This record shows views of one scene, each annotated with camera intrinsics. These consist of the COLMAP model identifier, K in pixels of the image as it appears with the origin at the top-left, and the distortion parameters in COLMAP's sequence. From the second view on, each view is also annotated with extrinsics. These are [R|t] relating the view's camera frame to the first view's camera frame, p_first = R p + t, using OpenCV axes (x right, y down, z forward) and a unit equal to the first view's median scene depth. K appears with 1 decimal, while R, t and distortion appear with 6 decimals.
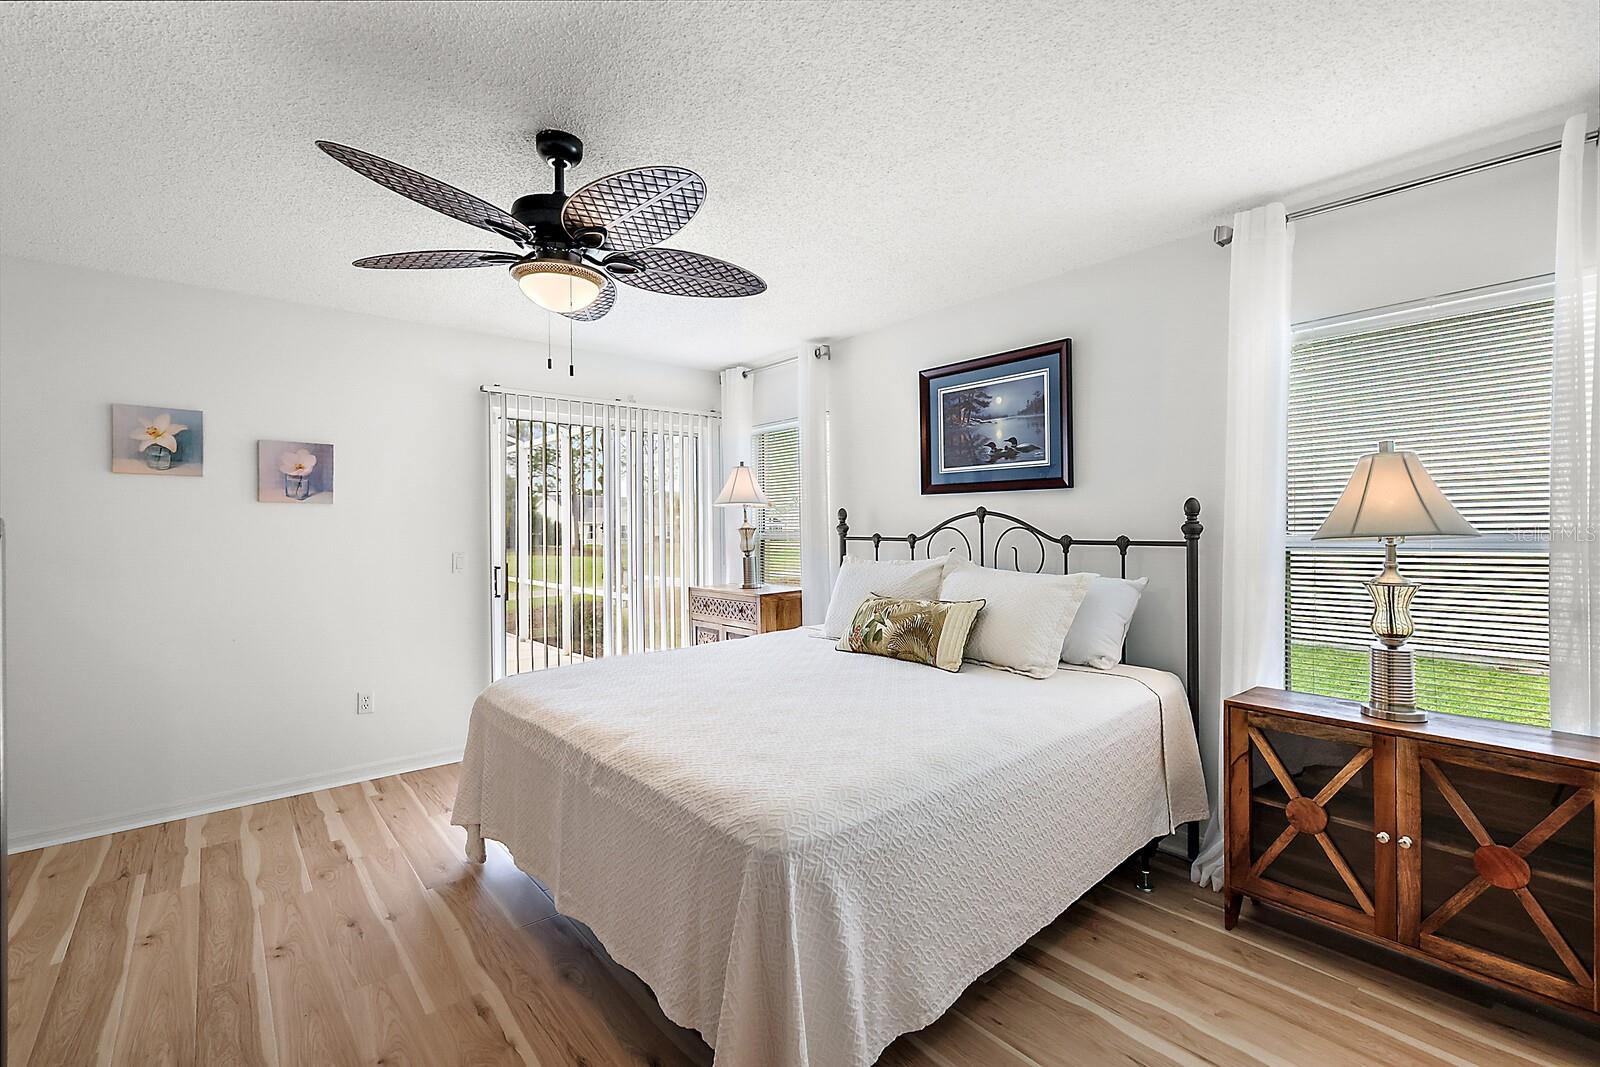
lens RADIAL K [[711.5, 0, 801.2], [0, 711.5, 534.2], [0, 0, 1]] dist [0.023378, -0.000084]
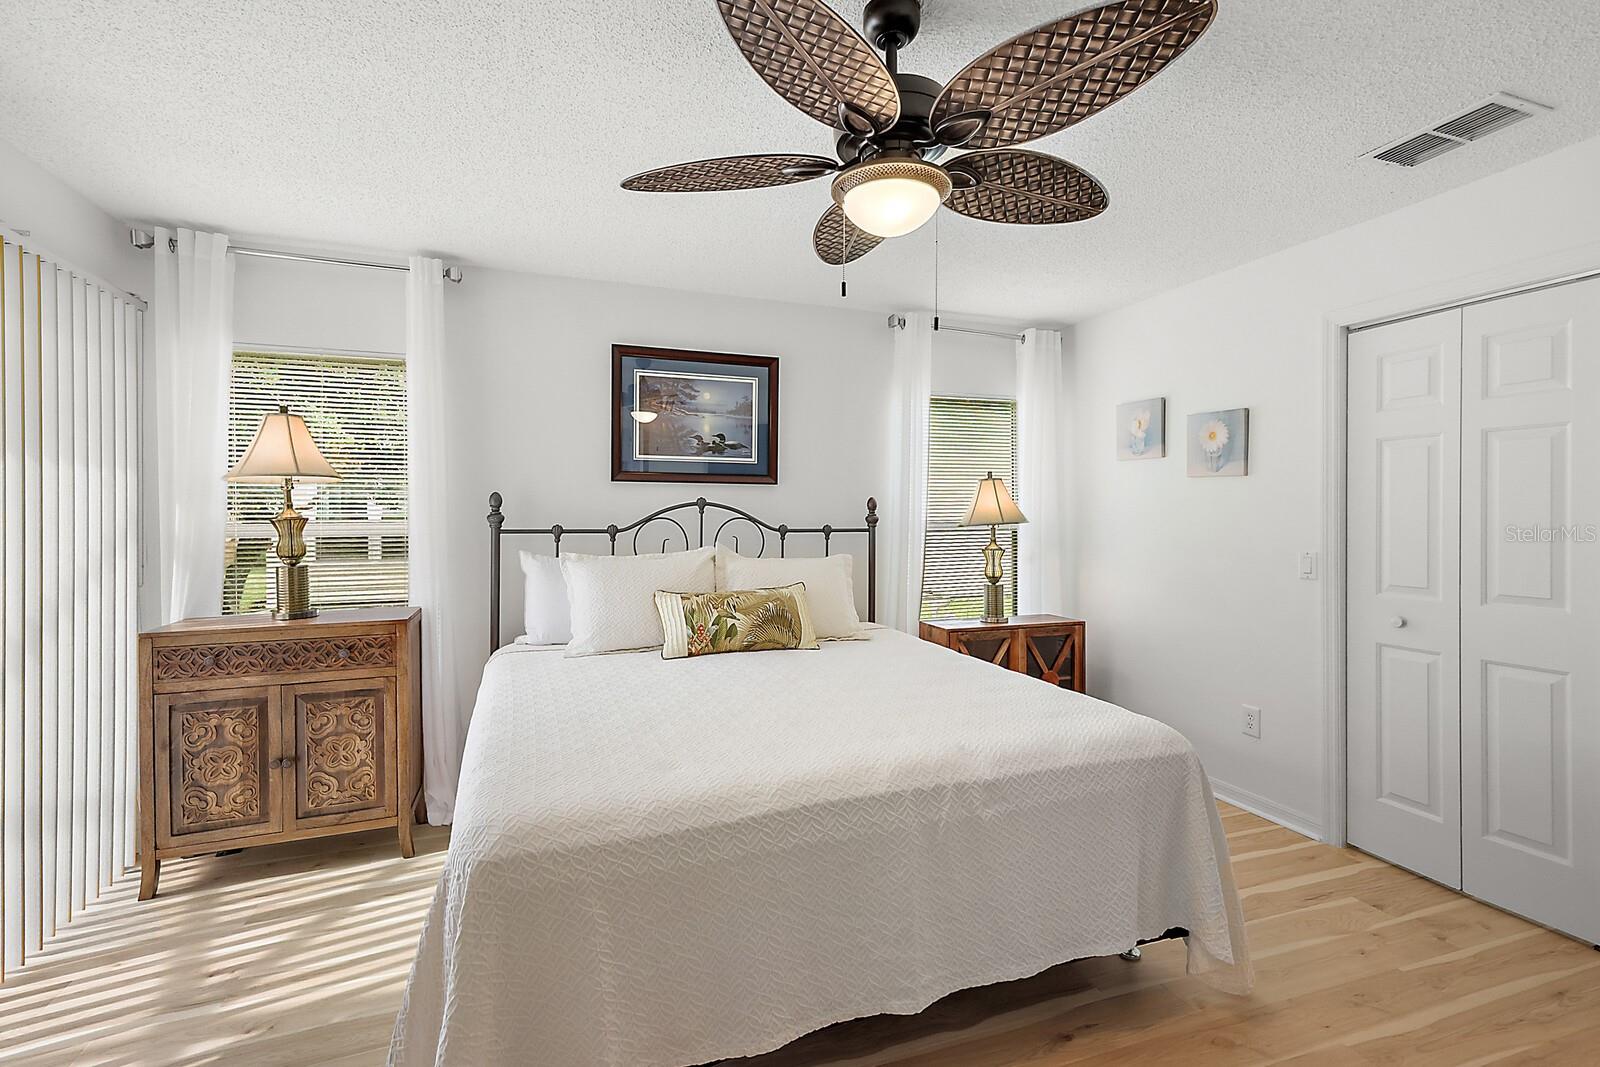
lens RADIAL K [[750.8, 0, 793.4], [0, 750.8, 522.5], [0, 0, 1]] dist [0.036063, 0.000125]
pose [[0.340971, -0.007486, 0.940044, -0.749281], [0.004439, 0.999970, 0.006353, -0.009556], [-0.940063, 0.002007, 0.340994, 0.530375]]
